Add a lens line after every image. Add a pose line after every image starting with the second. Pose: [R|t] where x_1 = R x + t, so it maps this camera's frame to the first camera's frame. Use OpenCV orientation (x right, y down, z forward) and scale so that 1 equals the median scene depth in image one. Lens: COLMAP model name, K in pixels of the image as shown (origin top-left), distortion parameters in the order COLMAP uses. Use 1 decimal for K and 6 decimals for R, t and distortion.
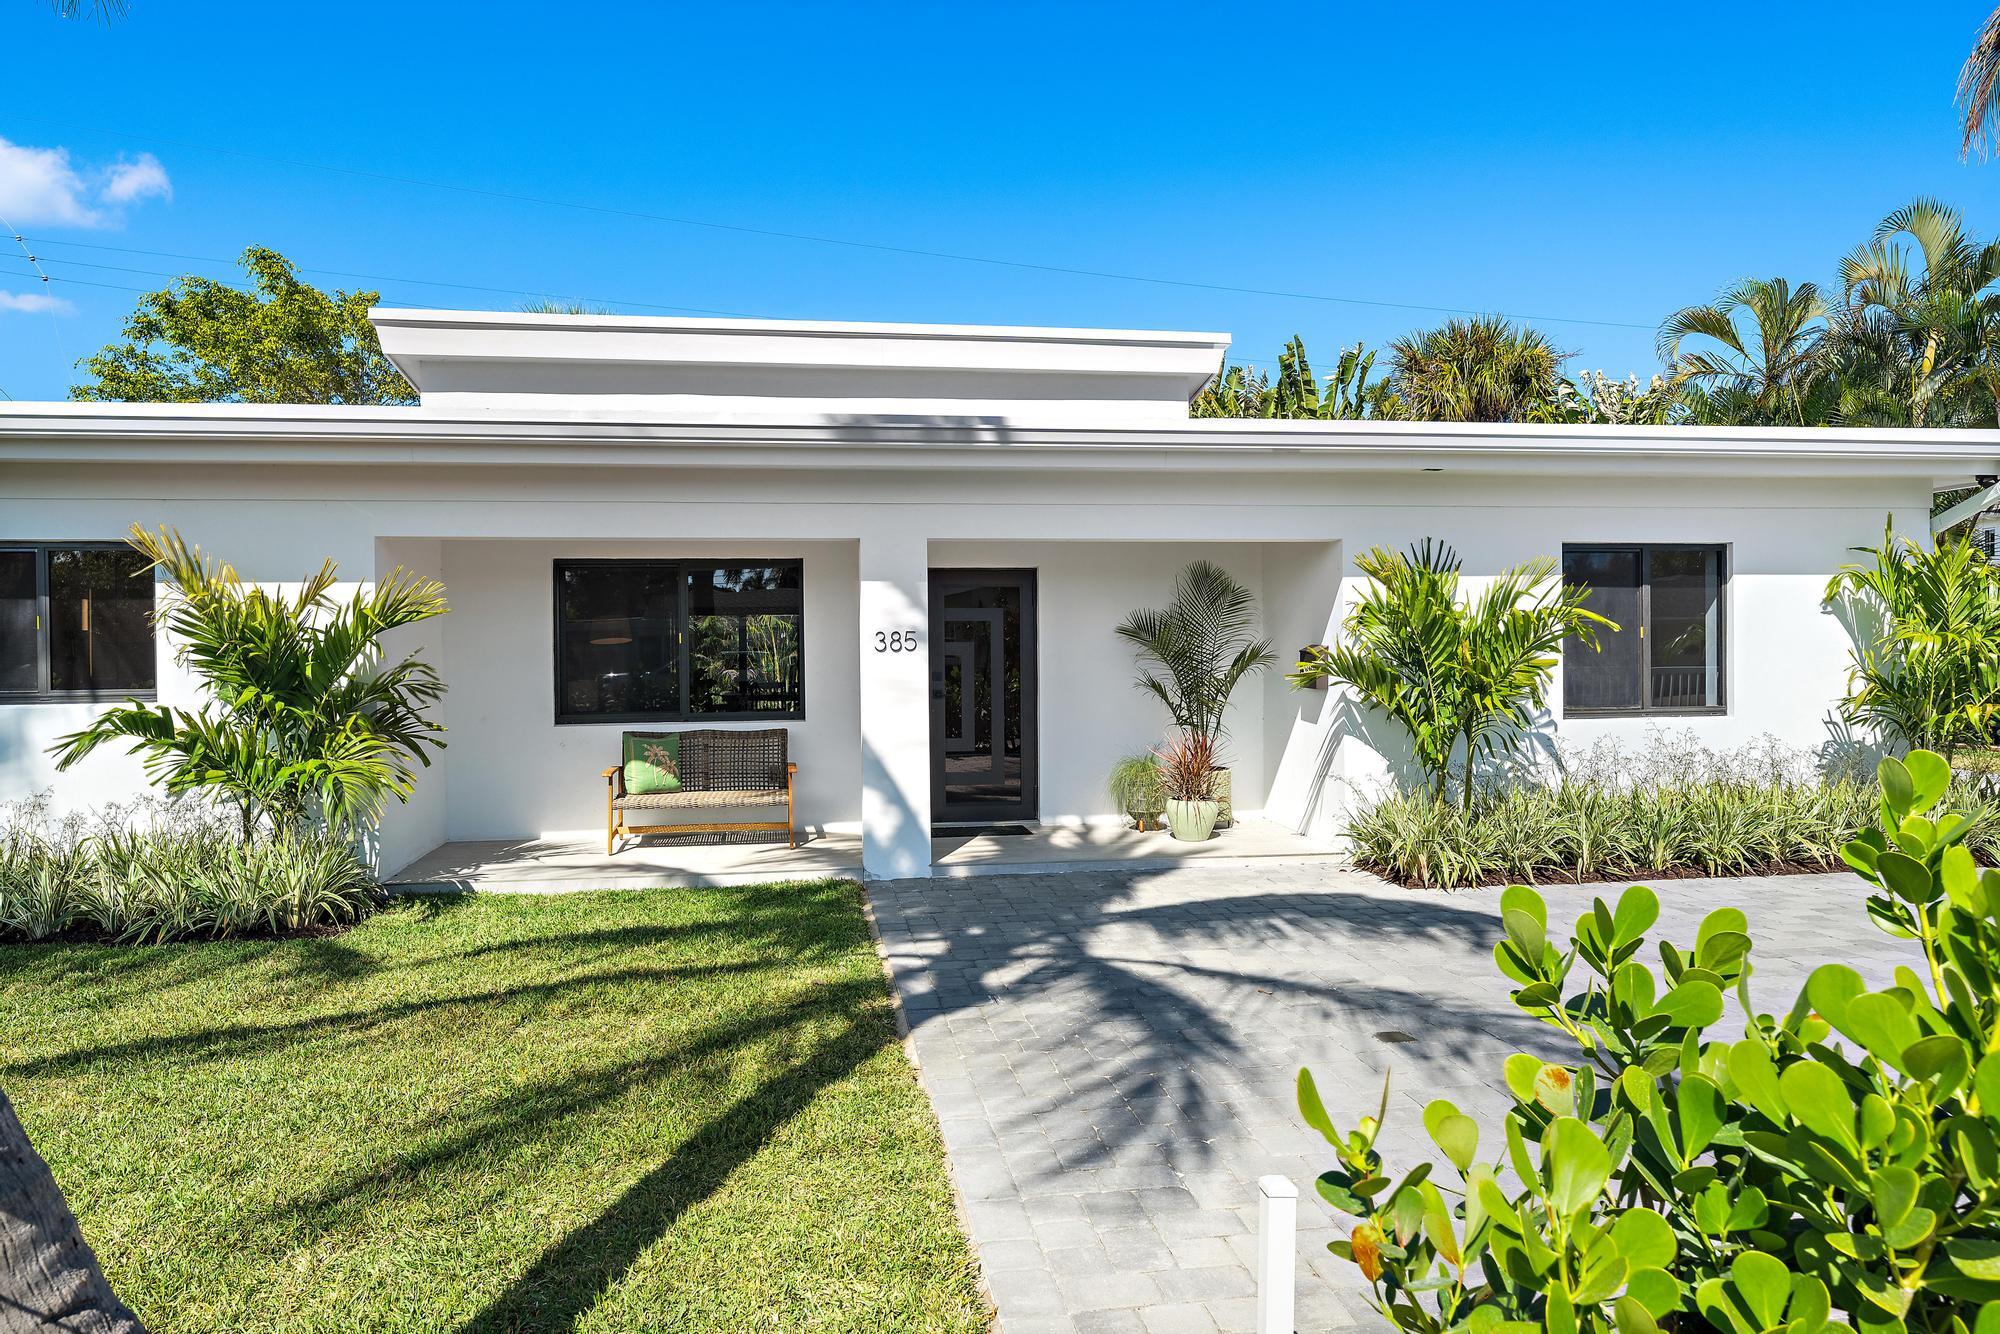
lens RADIAL K [[1315.4, 0, 996.6], [0, 1315.4, 663.6], [0, 0, 1]] dist [0.003287, 0.001527]
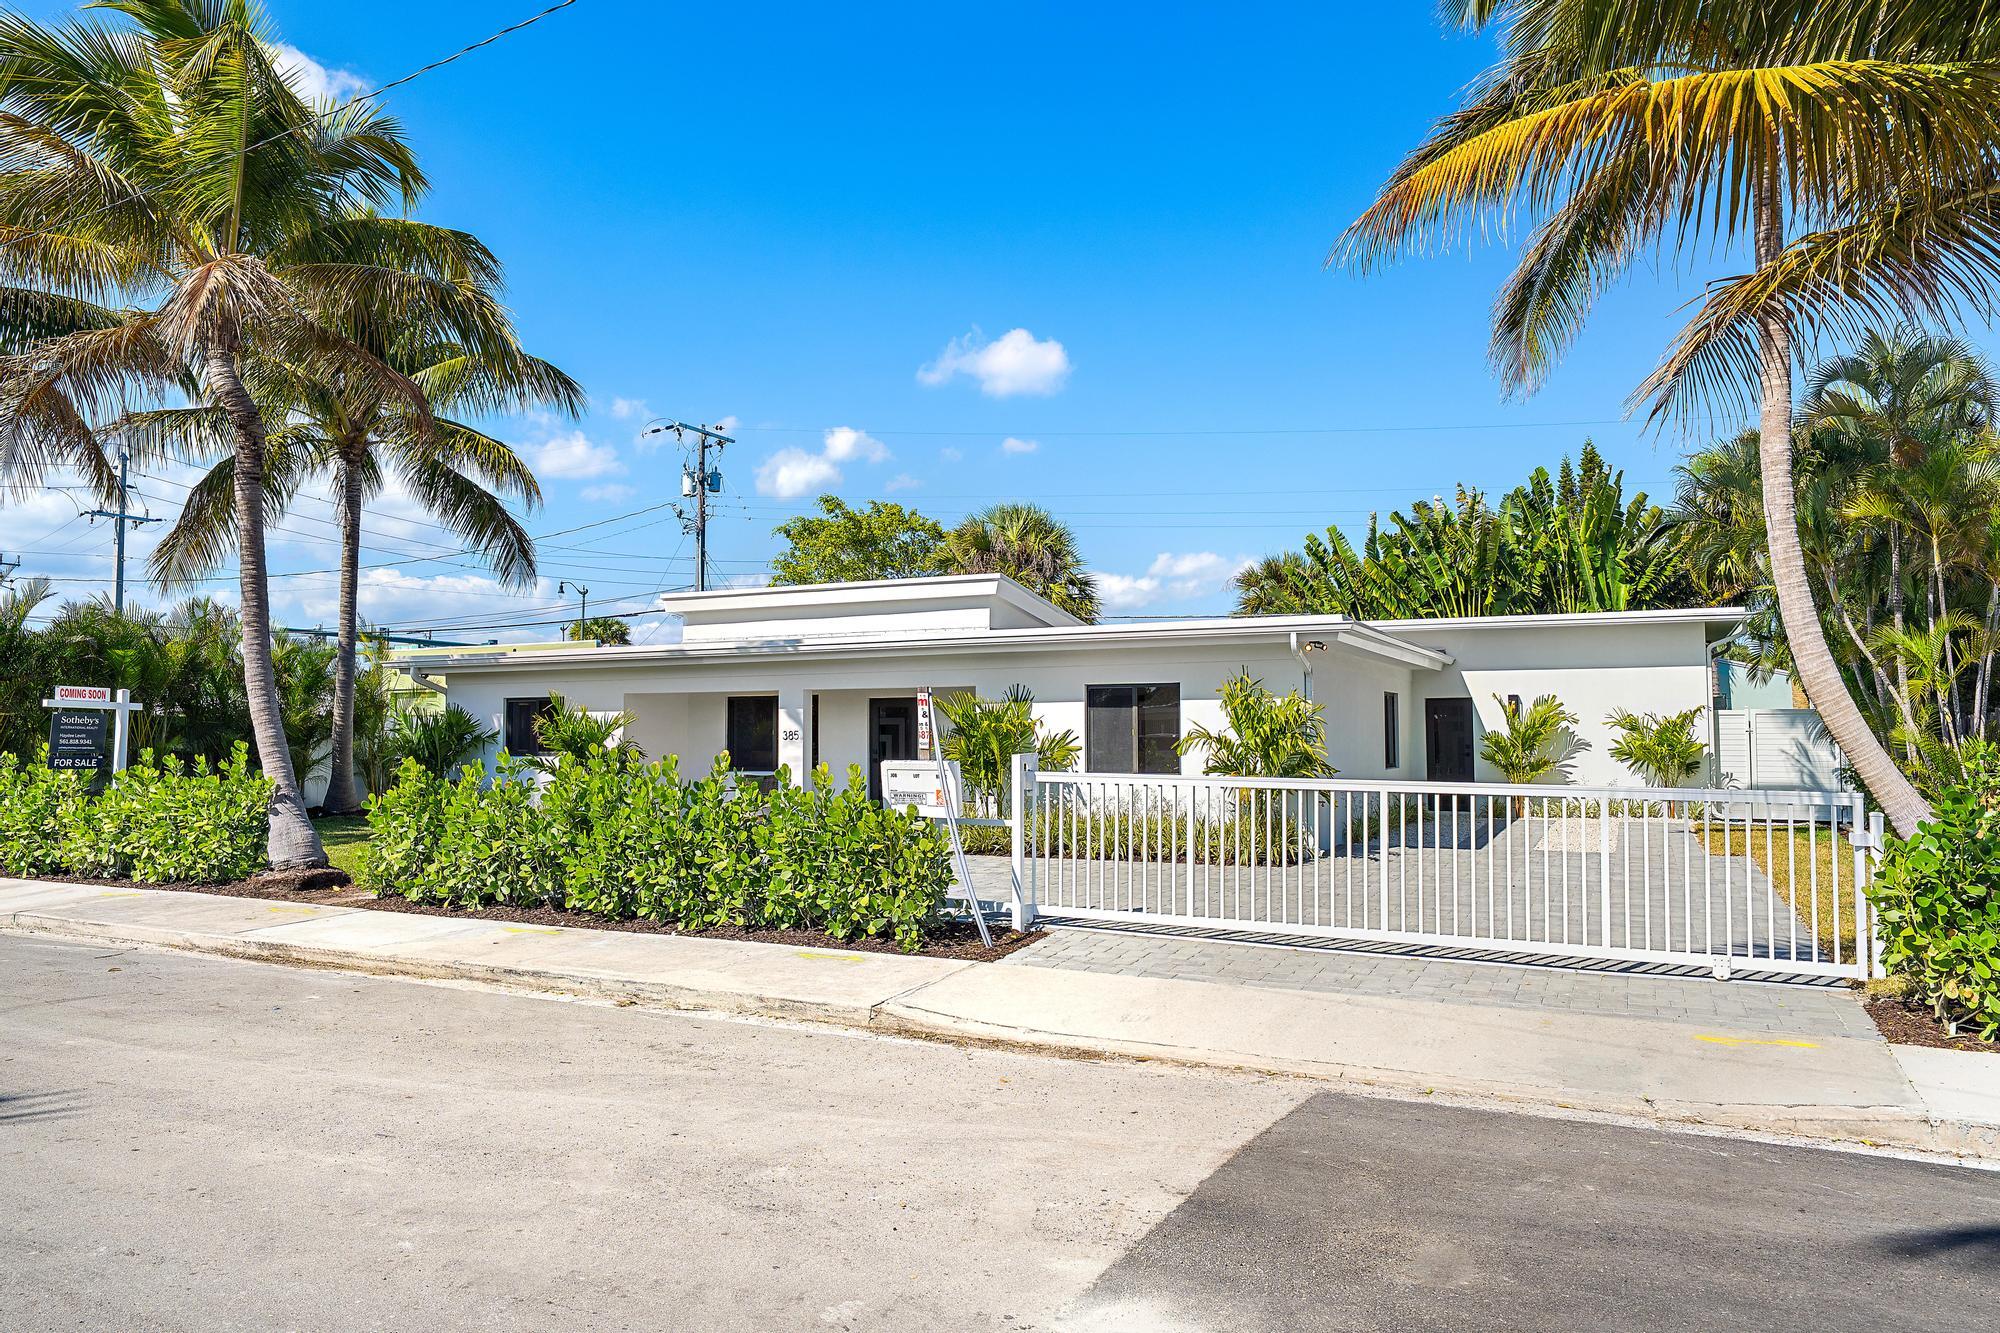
lens RADIAL K [[1315.4, 0, 1004.2], [0, 1315.4, 670.6], [0, 0, 1]] dist [0.003287, 0.001527]
pose [[0.830815, -0.025678, -0.555956, 1.473352], [-0.004746, 0.998572, -0.053214, -0.008595], [0.556529, 0.046850, 0.829506, -0.728981]]
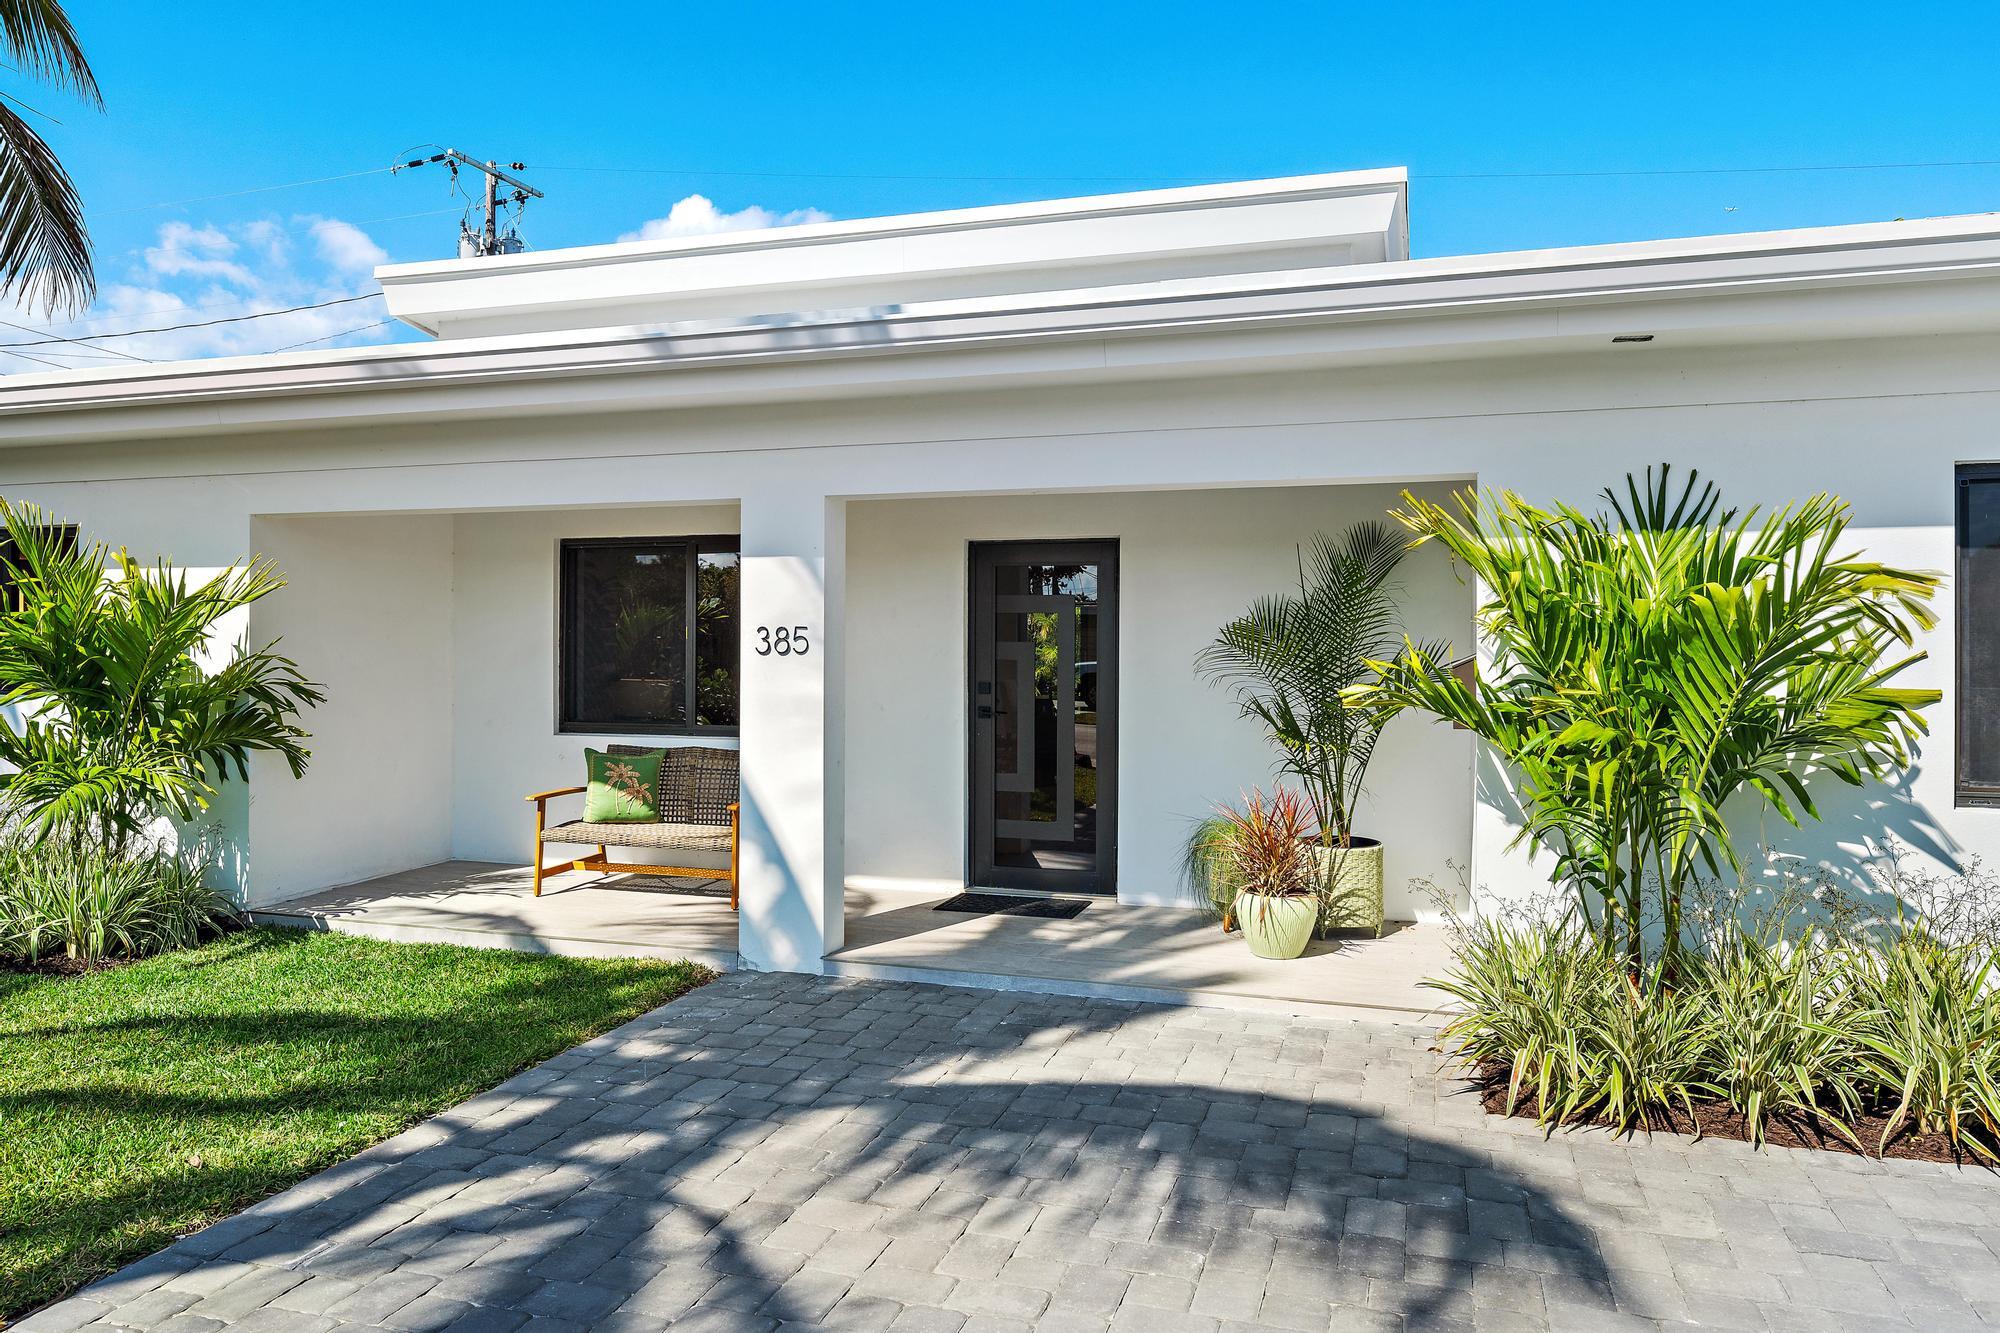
lens RADIAL K [[1340.4, 0, 1012.5], [0, 1340.4, 675.1], [0, 0, 1]] dist [0.001358, -0.001567]
pose [[0.900861, 0.024377, -0.433424, 0.320327], [-0.018008, 0.999661, 0.018795, -0.012852], [0.433735, -0.009127, 0.900994, 0.364211]]
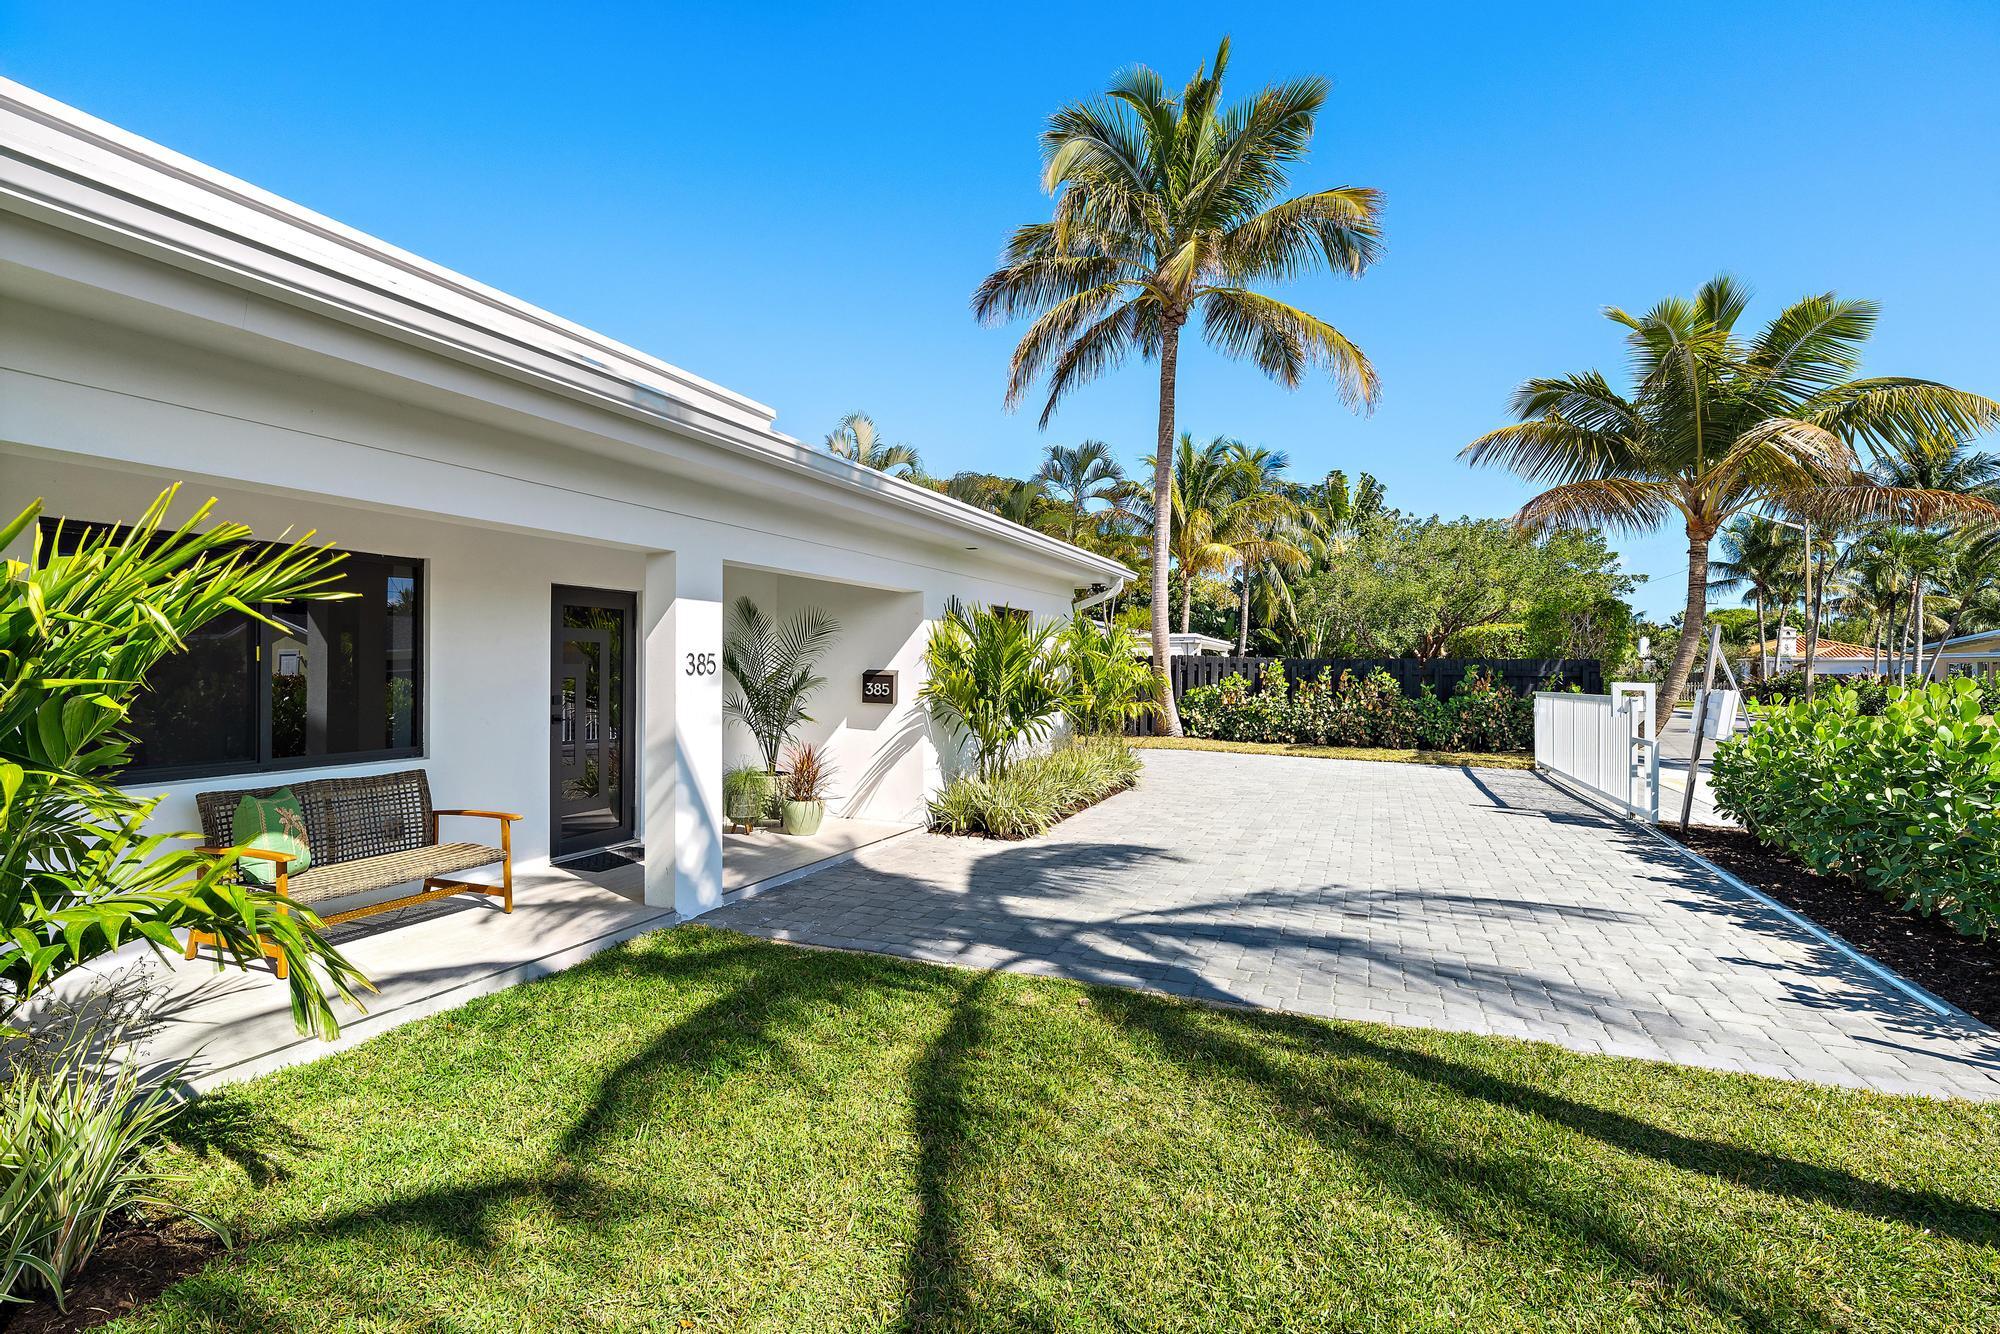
lens RADIAL K [[968.5, 0, 998.3], [0, 968.5, 665.8], [0, 0, 1]] dist [0.010321, -0.000612]
pose [[0.497903, 0.010794, 0.867166, -0.525788], [-0.001473, 0.999932, -0.011600, -0.007153], [-0.867231, 0.004499, 0.497885, 0.425031]]
